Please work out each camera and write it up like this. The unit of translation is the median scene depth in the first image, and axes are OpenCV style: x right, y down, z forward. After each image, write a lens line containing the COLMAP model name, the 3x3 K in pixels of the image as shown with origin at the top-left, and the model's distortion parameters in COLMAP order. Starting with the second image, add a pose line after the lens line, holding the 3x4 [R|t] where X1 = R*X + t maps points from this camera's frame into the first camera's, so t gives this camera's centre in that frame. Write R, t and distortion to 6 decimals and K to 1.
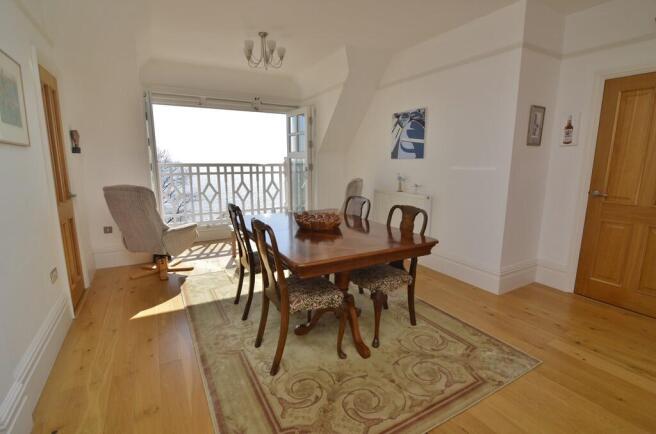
lens RADIAL K [[312.1, 0, 329.5], [0, 312.1, 219.6], [0, 0, 1]] dist [-0.018525, -0.000987]
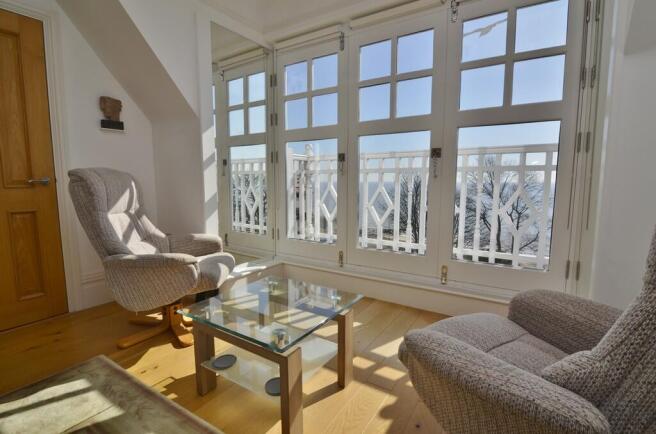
lens RADIAL K [[312.1, 0, 329.5], [0, 312.1, 219.6], [0, 0, 1]] dist [-0.018525, -0.000987]
pose [[0.477570, 0.094586, -0.873488, 0.090175], [-0.160348, 0.986874, 0.019196, -0.100996], [0.863838, 0.130895, 0.486468, 1.123101]]
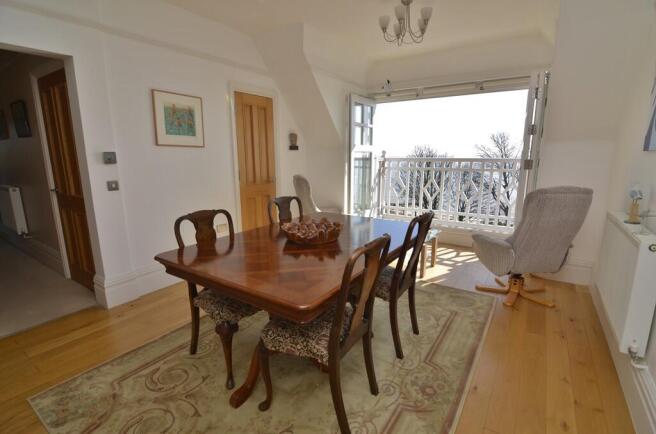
lens RADIAL K [[312.1, 0, 329.5], [0, 312.1, 219.6], [0, 0, 1]] dist [-0.018525, -0.000987]
pose [[0.454654, 0.166435, -0.874979, 0.527514], [-0.156404, 0.982039, 0.105529, -0.083823], [0.876828, 0.088871, 0.472519, 0.509006]]
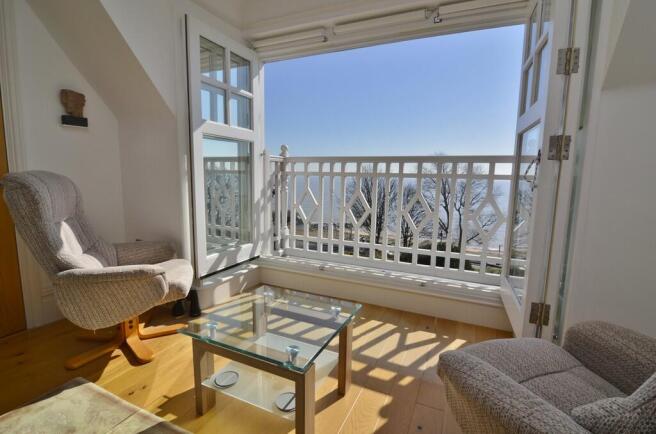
lens RADIAL K [[312.1, 0, 329.5], [0, 312.1, 219.6], [0, 0, 1]] dist [-0.018525, -0.000987]
pose [[0.592075, 0.112991, -0.797922, 0.059031], [-0.163869, 0.986317, 0.018074, -0.118797], [0.789046, 0.120053, 0.602489, 1.063867]]
